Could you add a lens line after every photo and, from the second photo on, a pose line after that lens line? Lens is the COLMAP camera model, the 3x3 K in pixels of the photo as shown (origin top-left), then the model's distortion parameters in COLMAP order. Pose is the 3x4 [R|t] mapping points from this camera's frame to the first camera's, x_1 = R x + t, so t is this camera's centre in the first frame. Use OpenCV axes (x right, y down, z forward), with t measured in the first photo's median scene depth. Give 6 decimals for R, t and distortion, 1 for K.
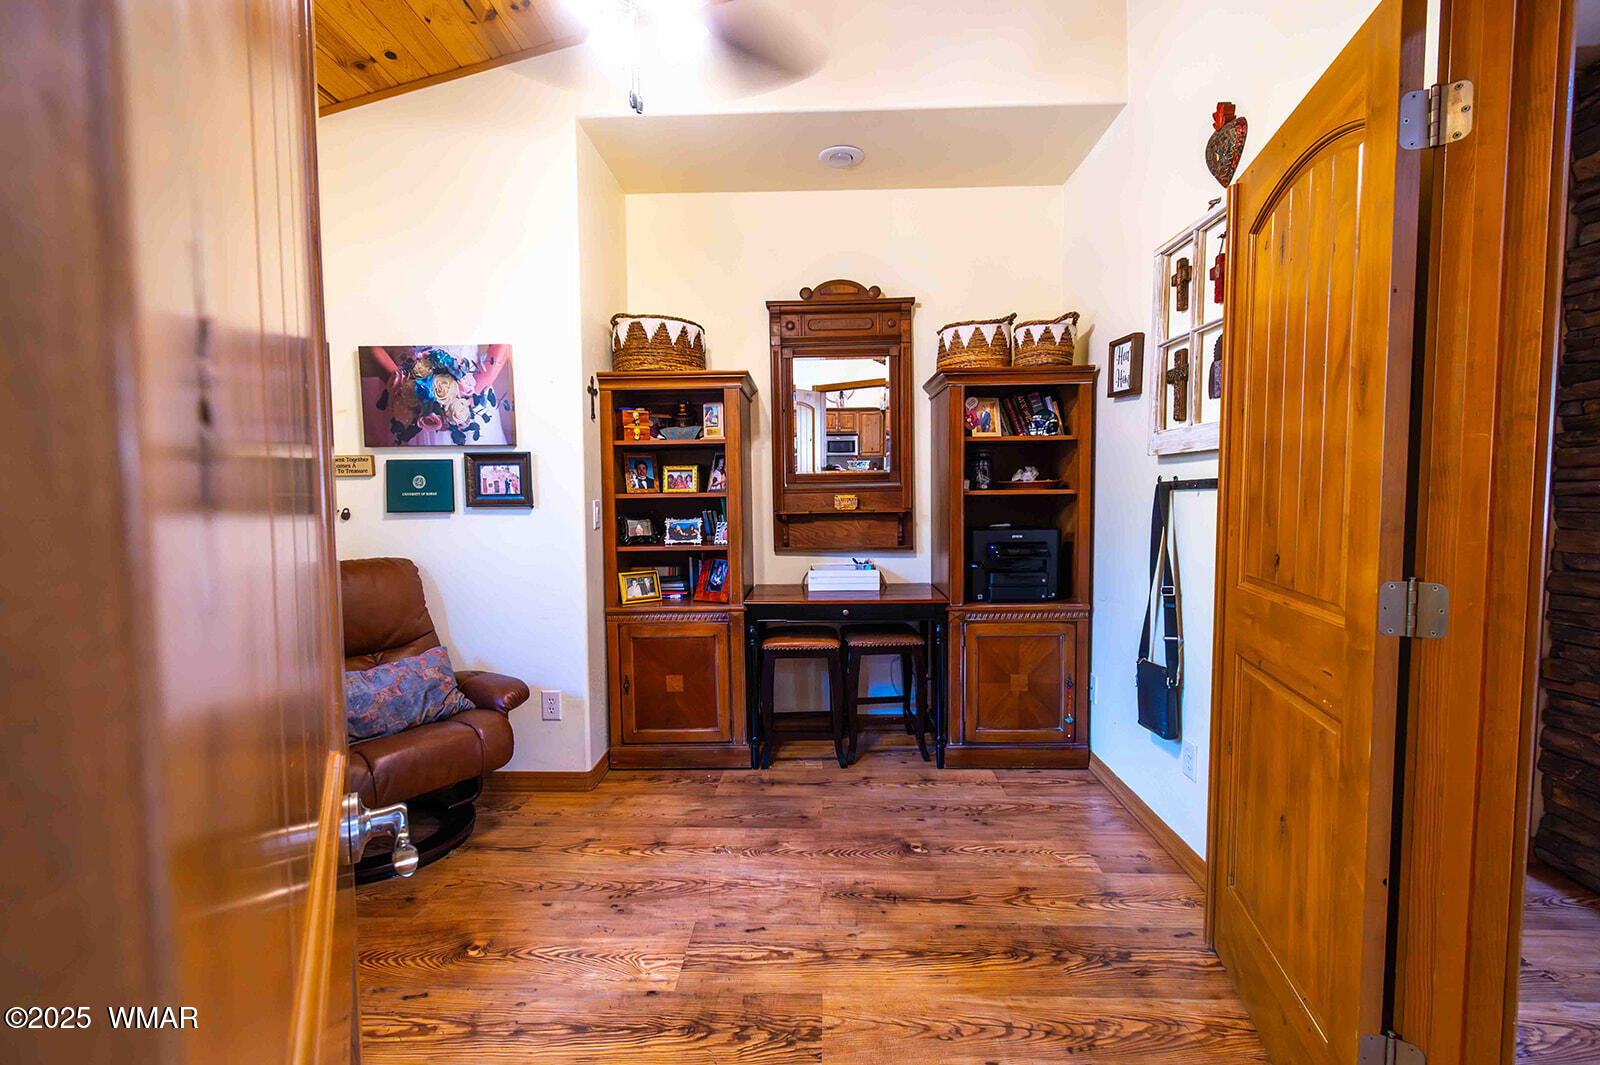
lens RADIAL K [[704.9, 0, 800.3], [0, 704.9, 530.4], [0, 0, 1]] dist [0.004350, -0.001593]
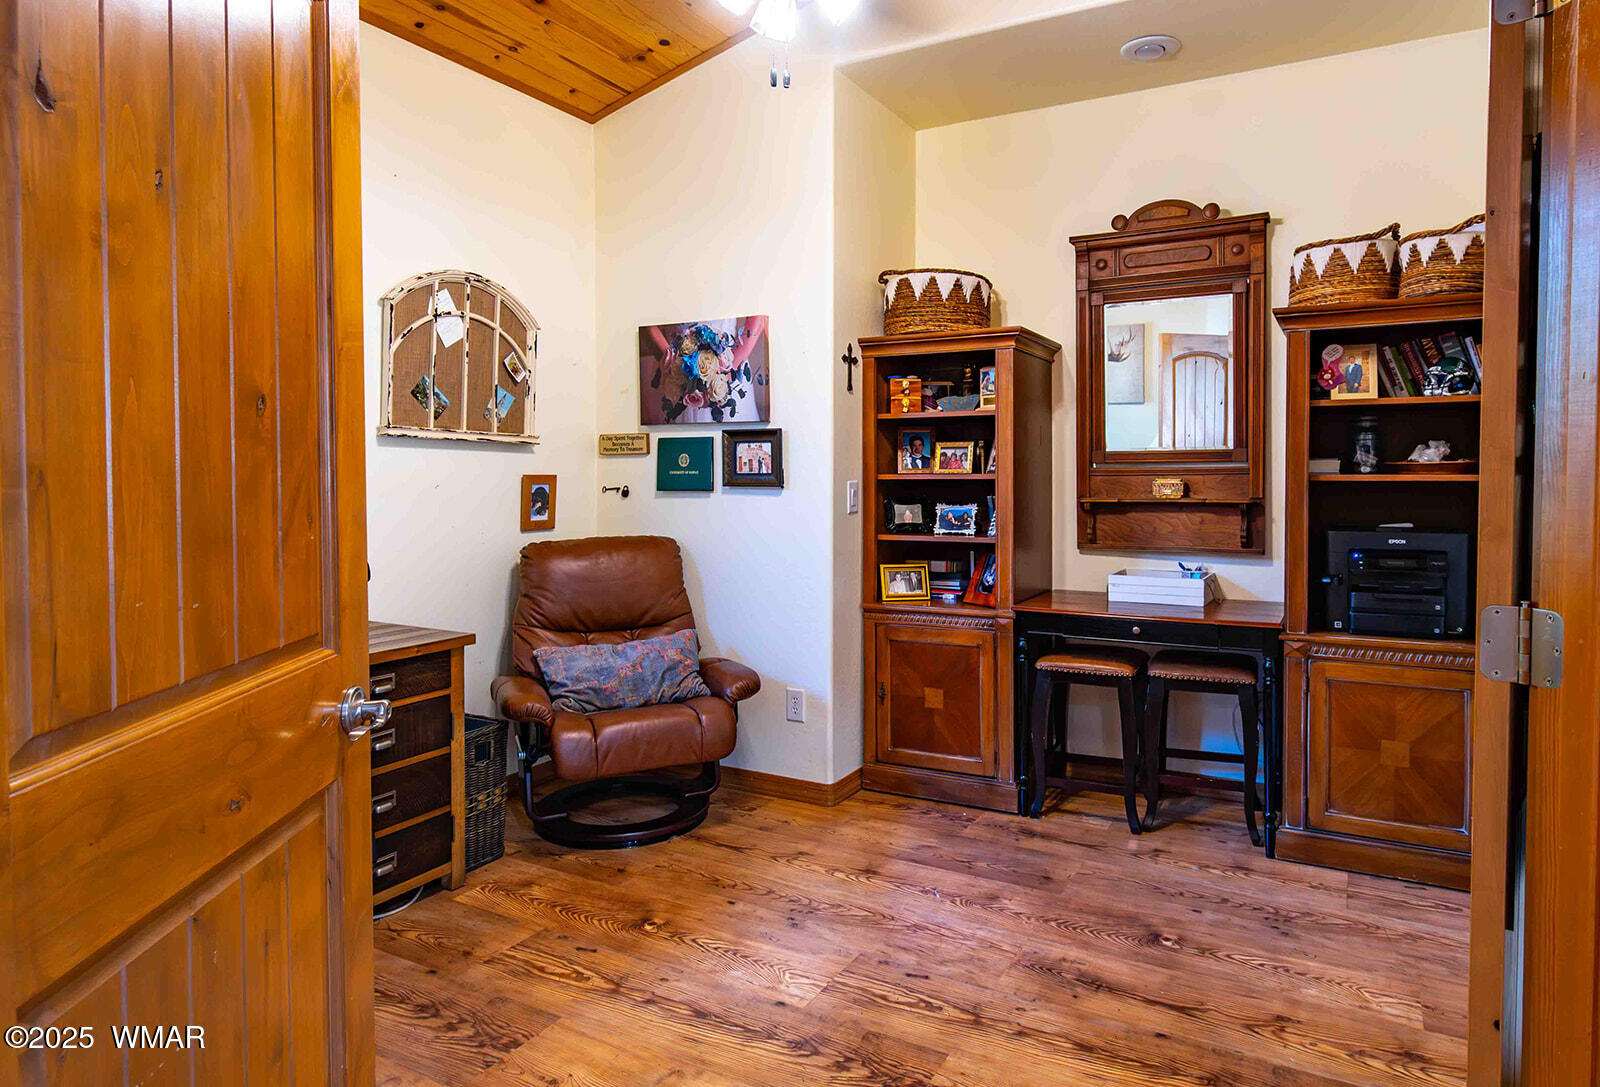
lens RADIAL K [[943.6, 0, 883.5], [0, 943.6, 493.1], [0, 0, 1]] dist [0.005853, -0.002262]
pose [[0.902937, 0.018827, -0.429361, 0.266643], [-0.032403, 0.999179, -0.024330, 0.000098], [0.428550, 0.035881, 0.902805, -0.063163]]
